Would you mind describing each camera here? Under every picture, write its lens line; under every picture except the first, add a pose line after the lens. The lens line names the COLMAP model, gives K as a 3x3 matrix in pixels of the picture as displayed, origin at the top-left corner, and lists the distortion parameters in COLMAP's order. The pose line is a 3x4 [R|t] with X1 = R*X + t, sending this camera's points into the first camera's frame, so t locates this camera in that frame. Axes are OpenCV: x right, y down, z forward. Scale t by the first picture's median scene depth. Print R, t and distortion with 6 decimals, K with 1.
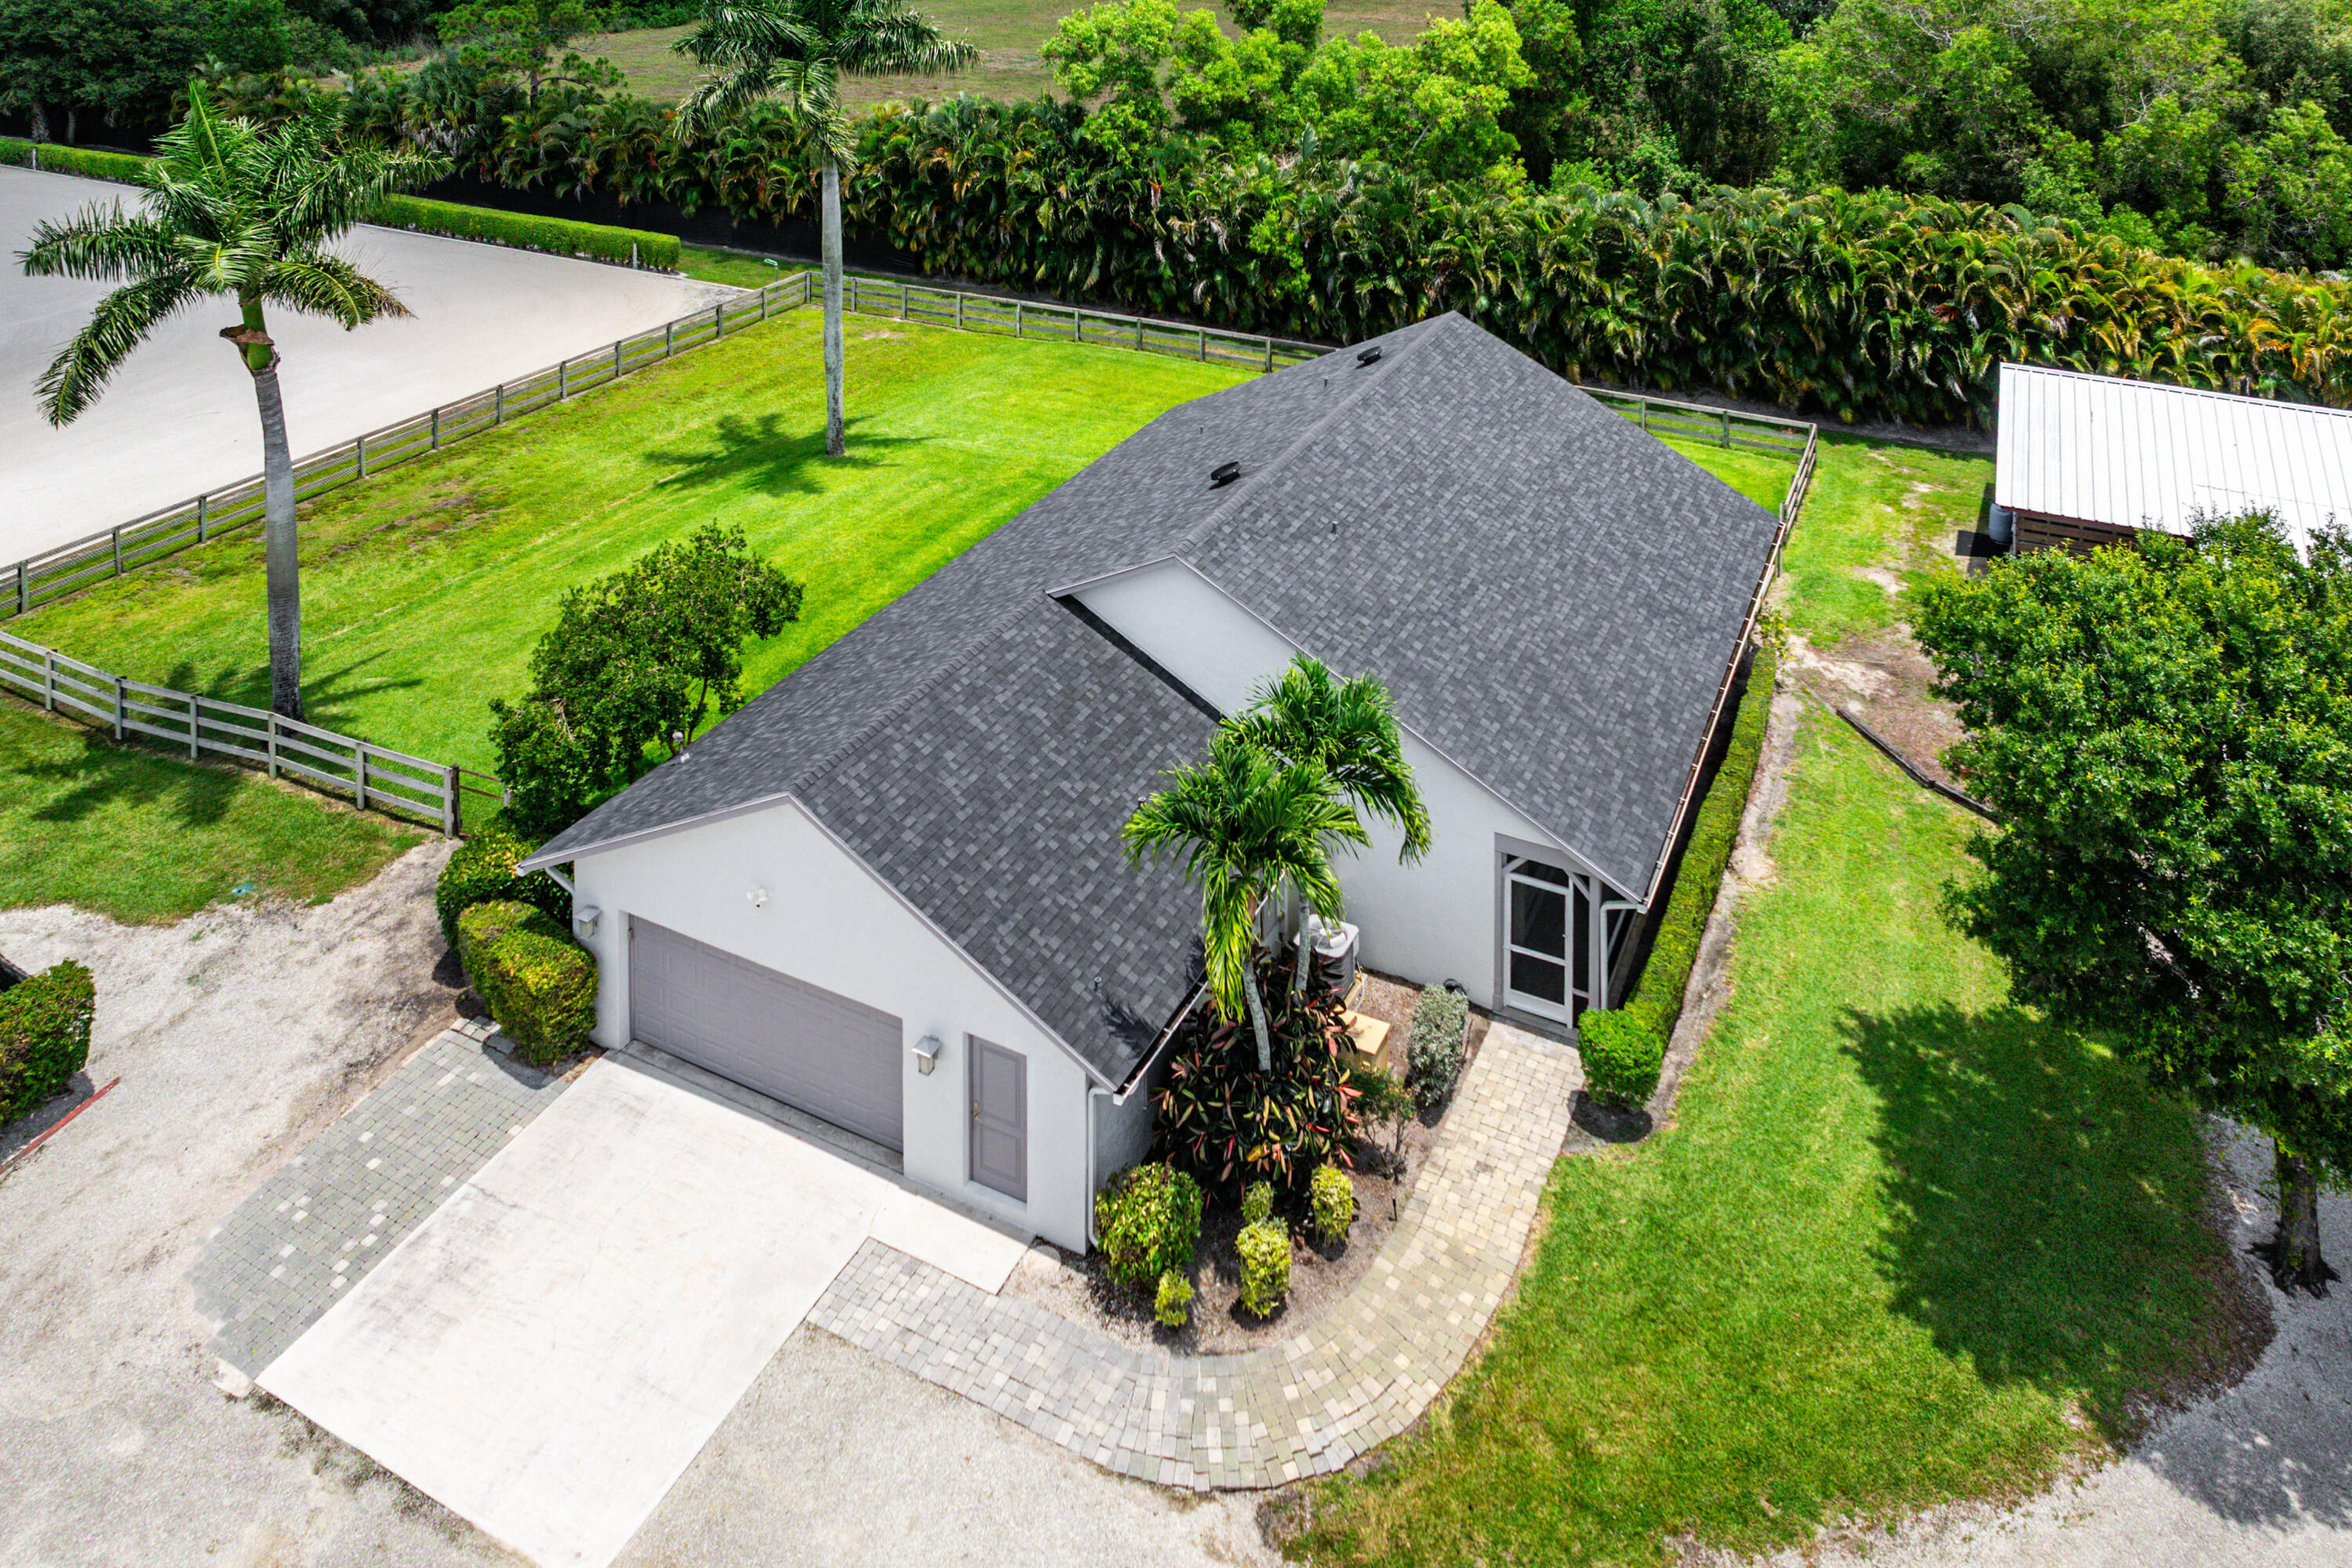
lens RADIAL K [[1643.8, 0, 1177.2], [0, 1643.8, 740.6], [0, 0, 1]] dist [-0.027527, 0.000141]
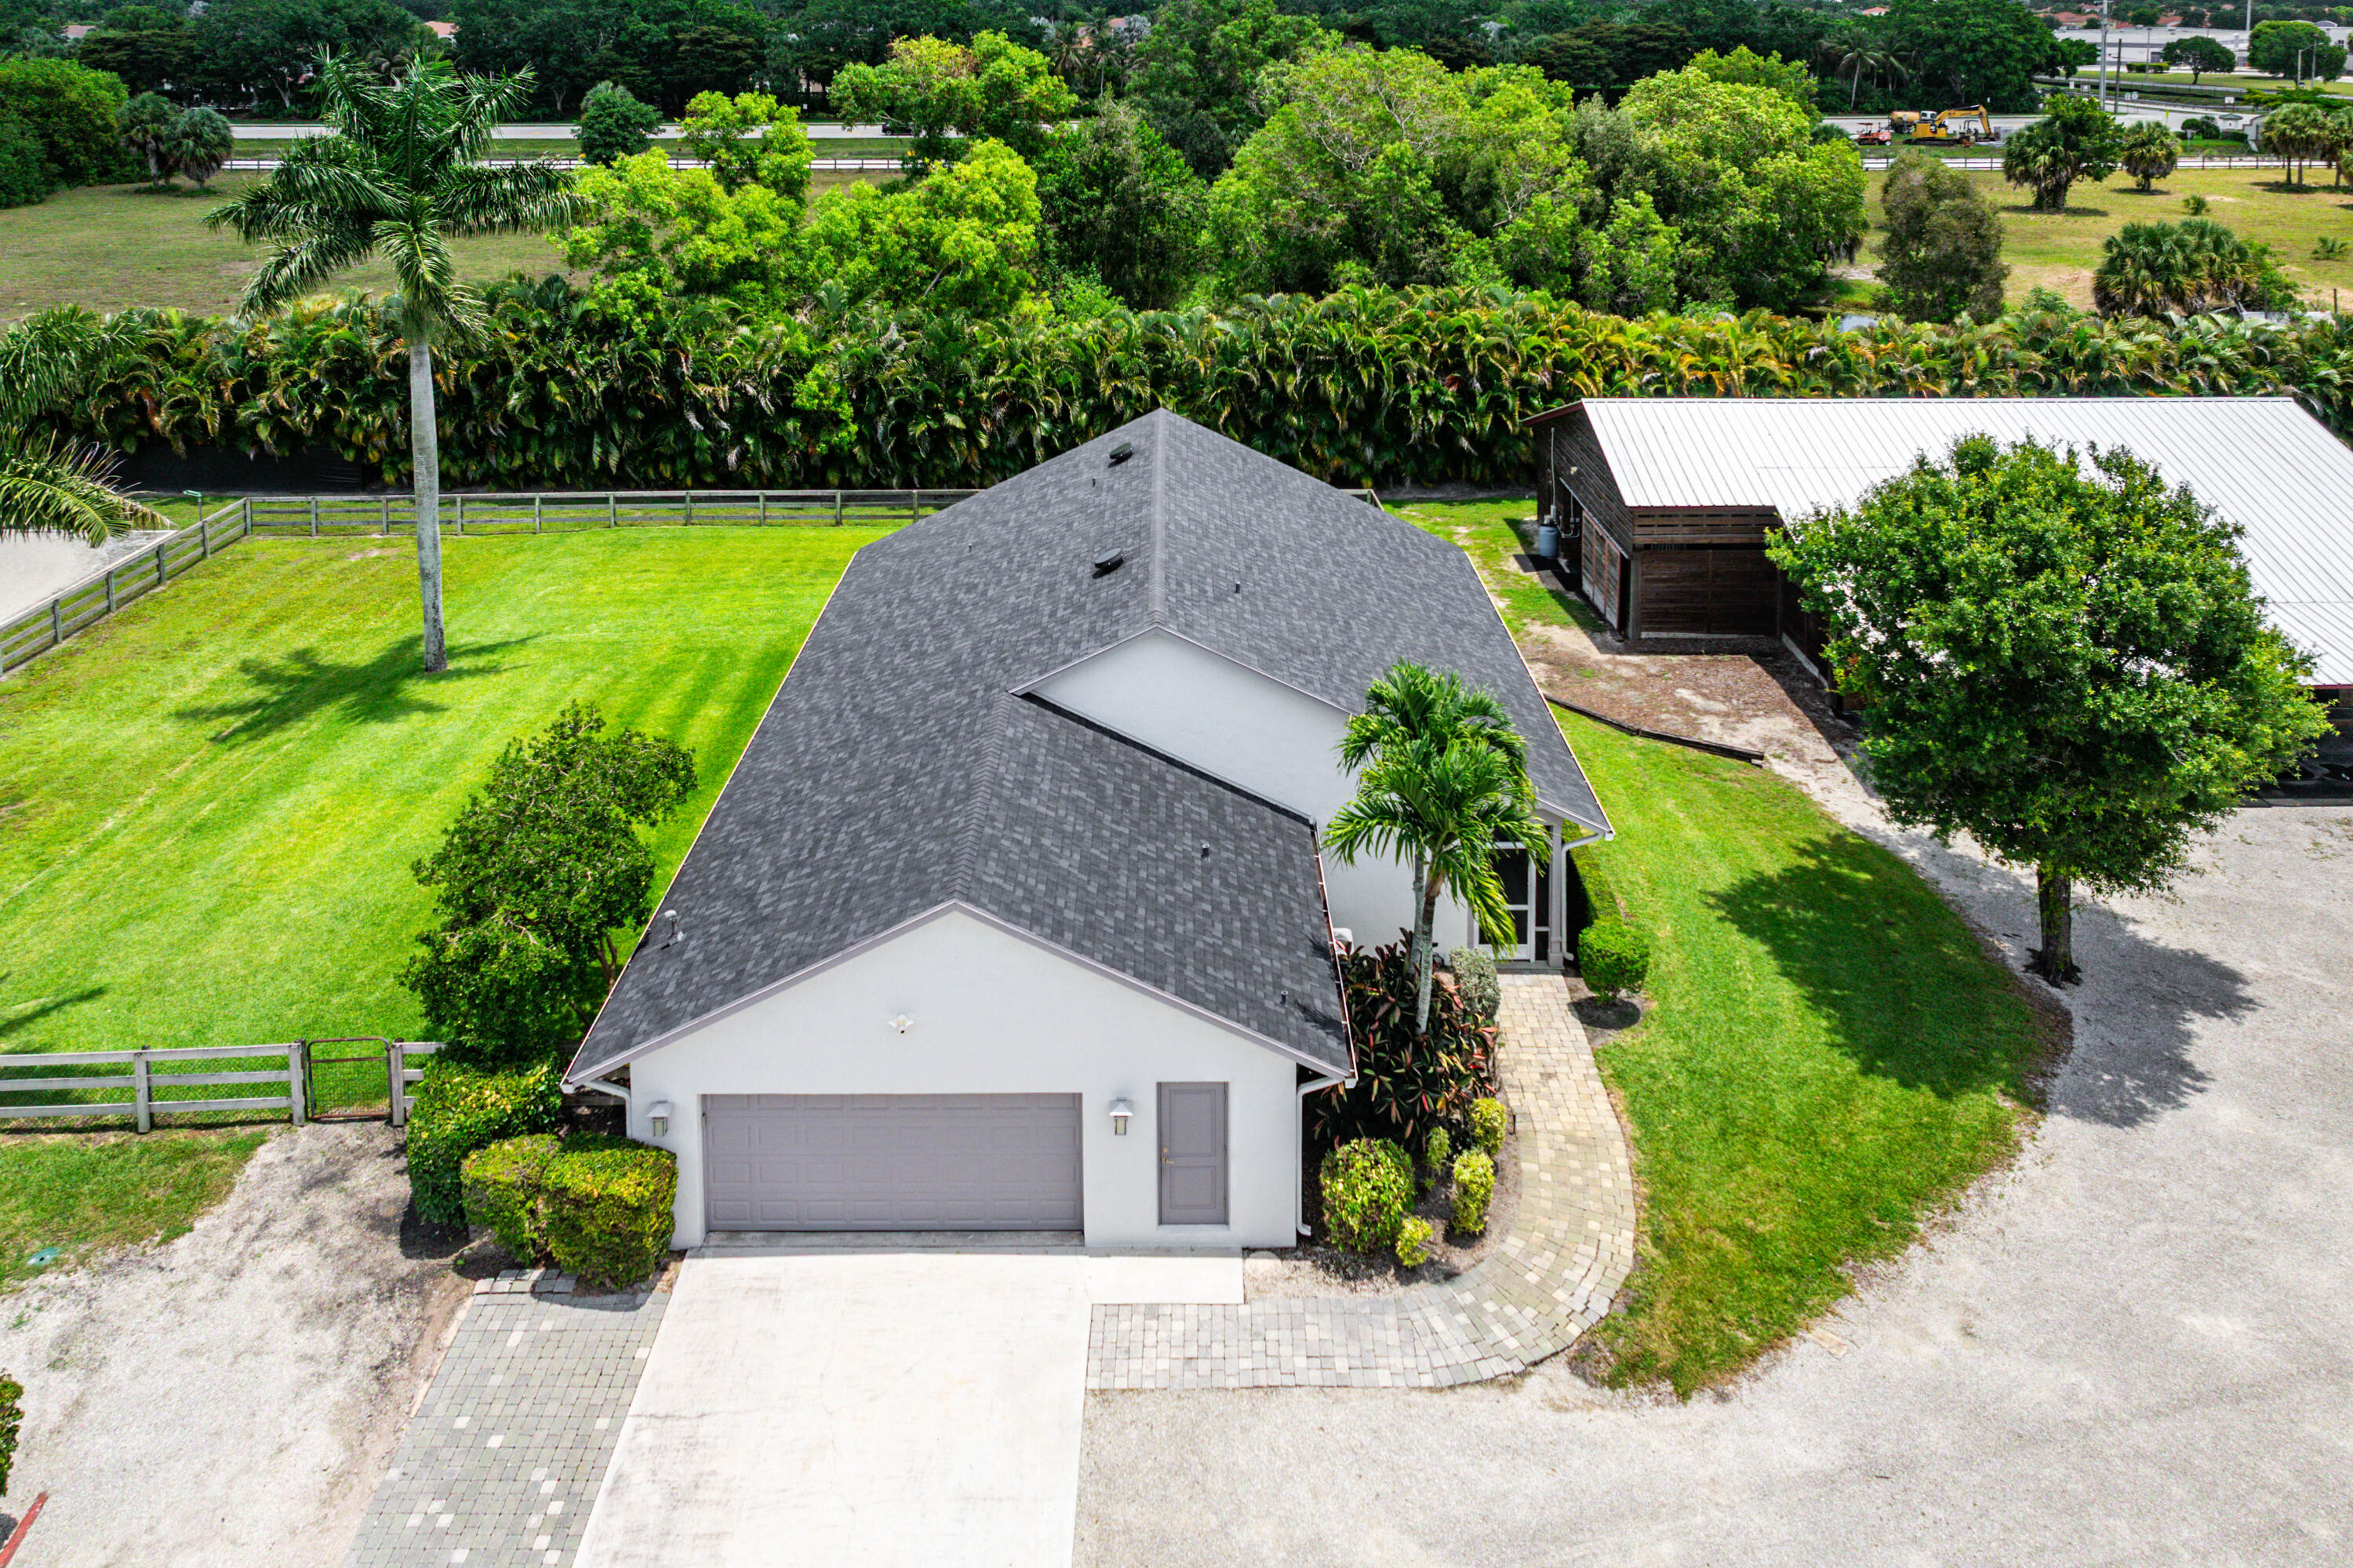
lens RADIAL K [[1544.0, 0, 1177.3], [0, 1544.0, 975.5], [0, 0, 1]] dist [-0.040883, 0.034769]
pose [[0.882173, -0.250101, 0.399023, -0.300837], [0.231461, 0.968183, 0.095119, 0.010988], [-0.410117, 0.008447, 0.911994, 0.046864]]
